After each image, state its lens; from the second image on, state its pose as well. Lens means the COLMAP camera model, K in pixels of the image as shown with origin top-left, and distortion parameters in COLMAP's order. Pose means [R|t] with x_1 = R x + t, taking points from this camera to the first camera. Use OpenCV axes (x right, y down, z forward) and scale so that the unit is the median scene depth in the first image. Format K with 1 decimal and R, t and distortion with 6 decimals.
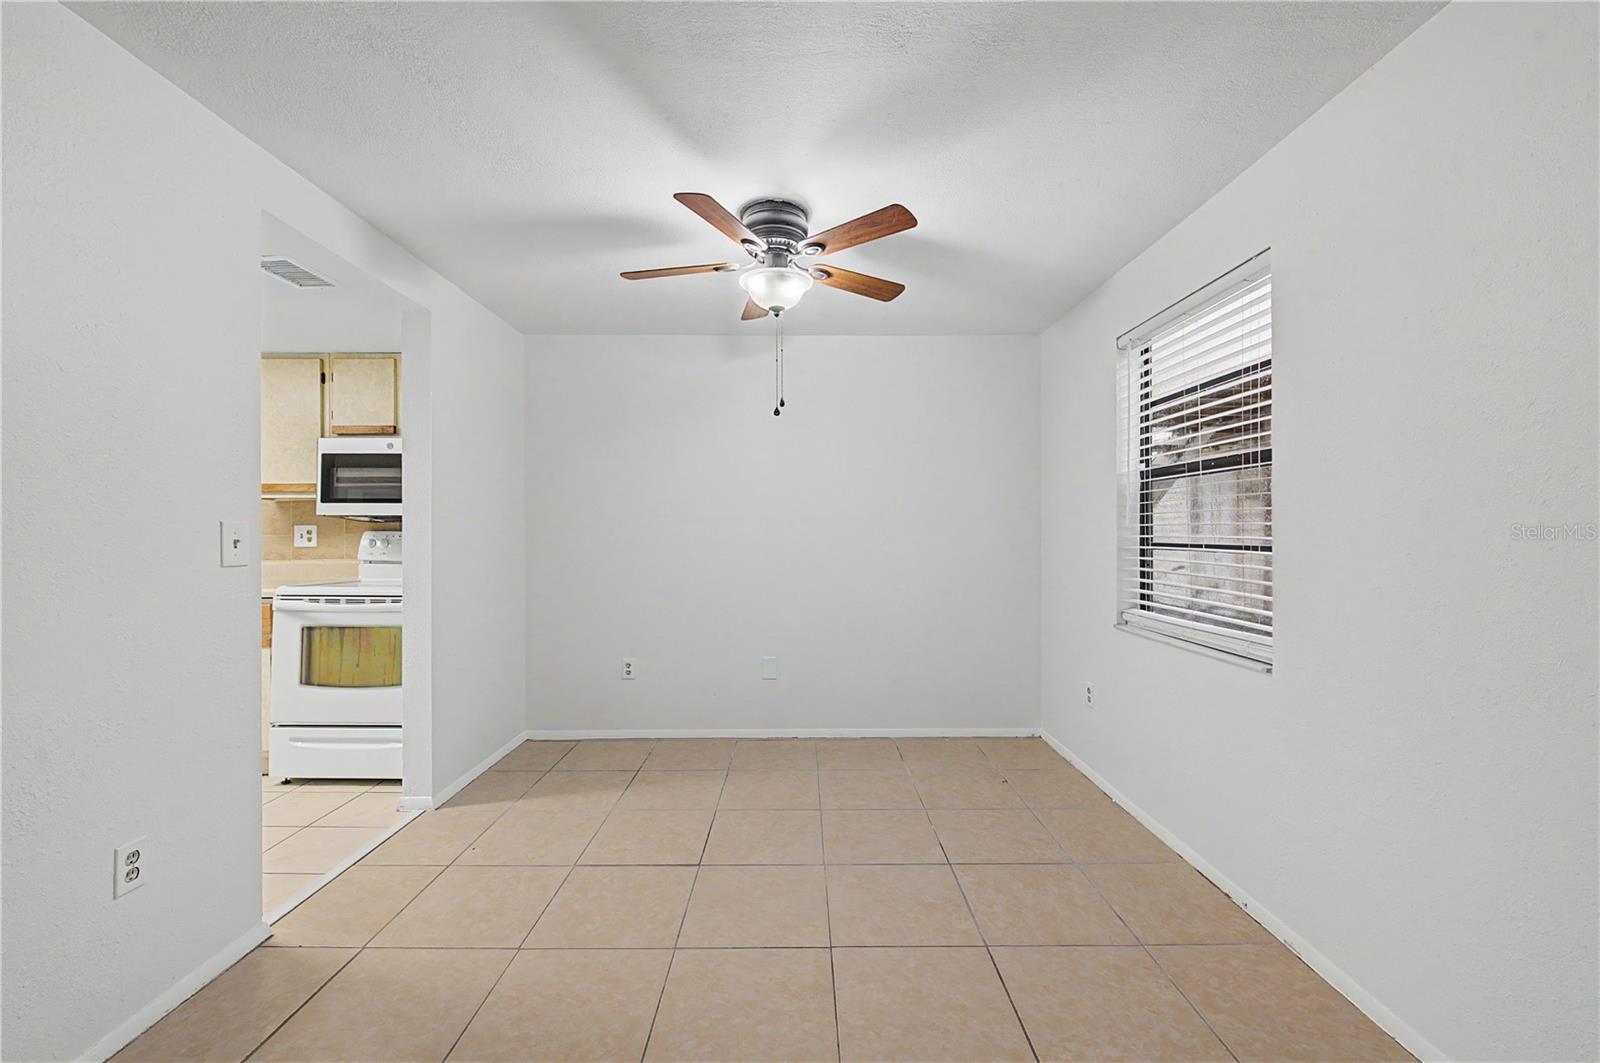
lens RADIAL K [[632.4, 0, 802.5], [0, 632.4, 532.1], [0, 0, 1]] dist [-0.001086, -0.001183]
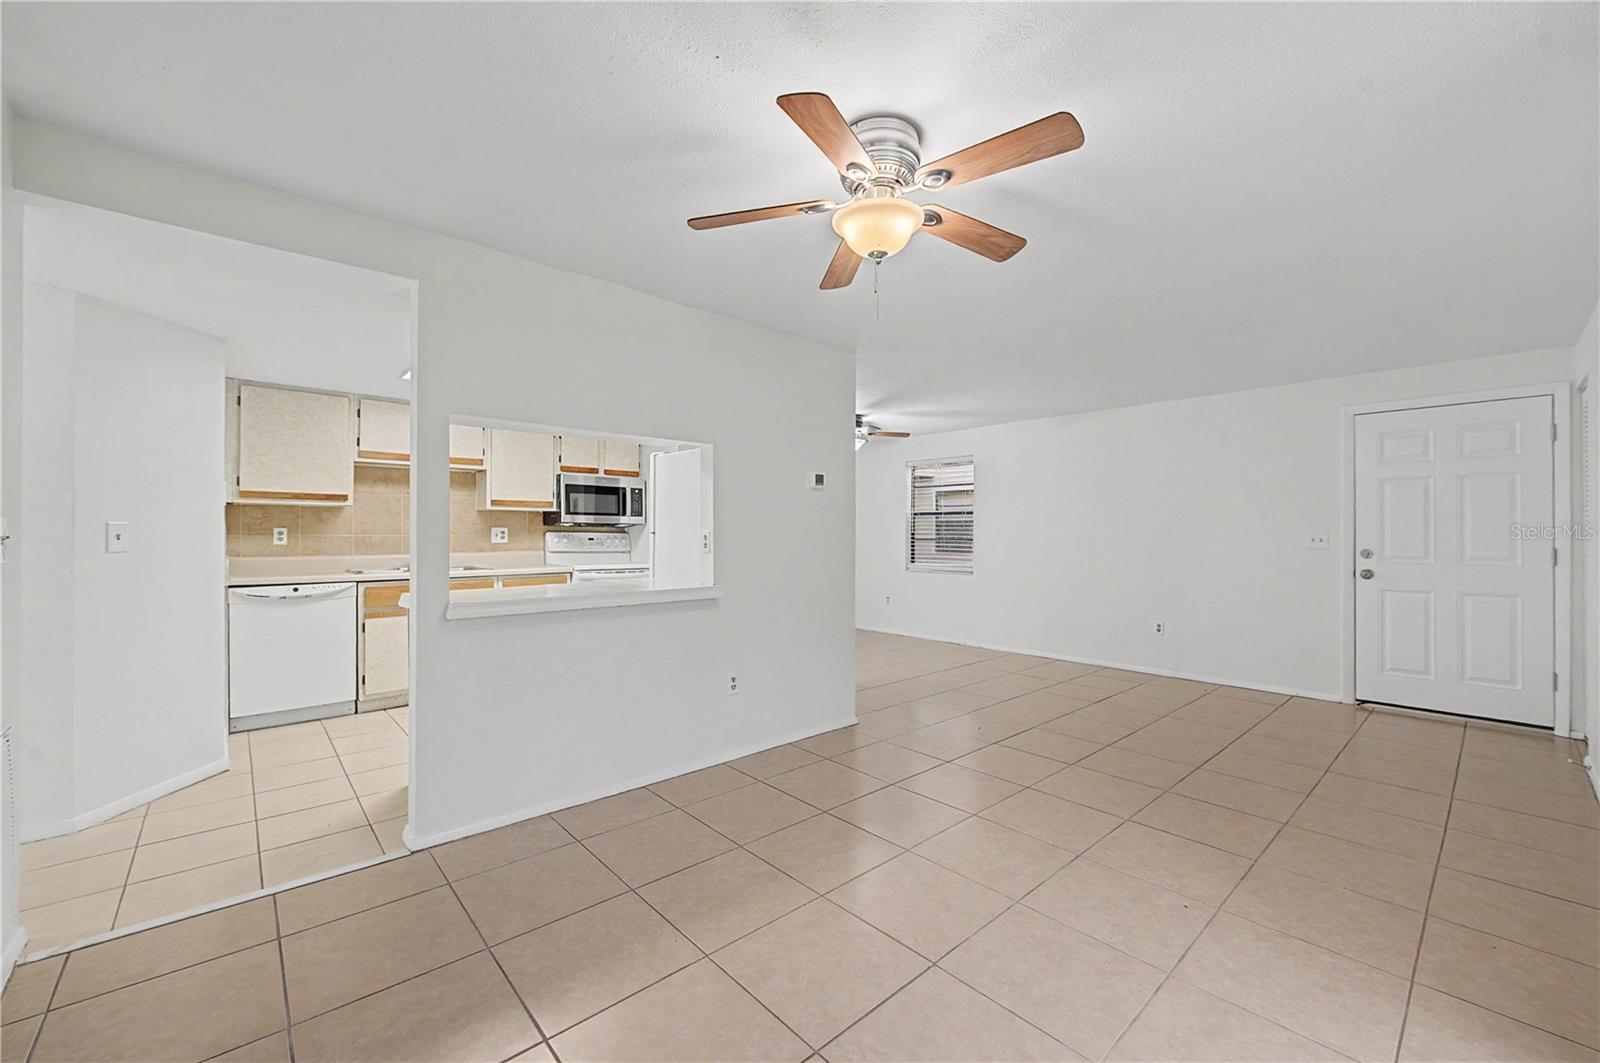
lens RADIAL K [[632.4, 0, 804.1], [0, 632.4, 531.0], [0, 0, 1]] dist [-0.001086, -0.001183]
pose [[0.743850, 0.008118, 0.668298, -1.319929], [-0.007005, 0.999966, -0.004350, -0.001908], [-0.668310, -0.001445, 0.743881, -0.577295]]
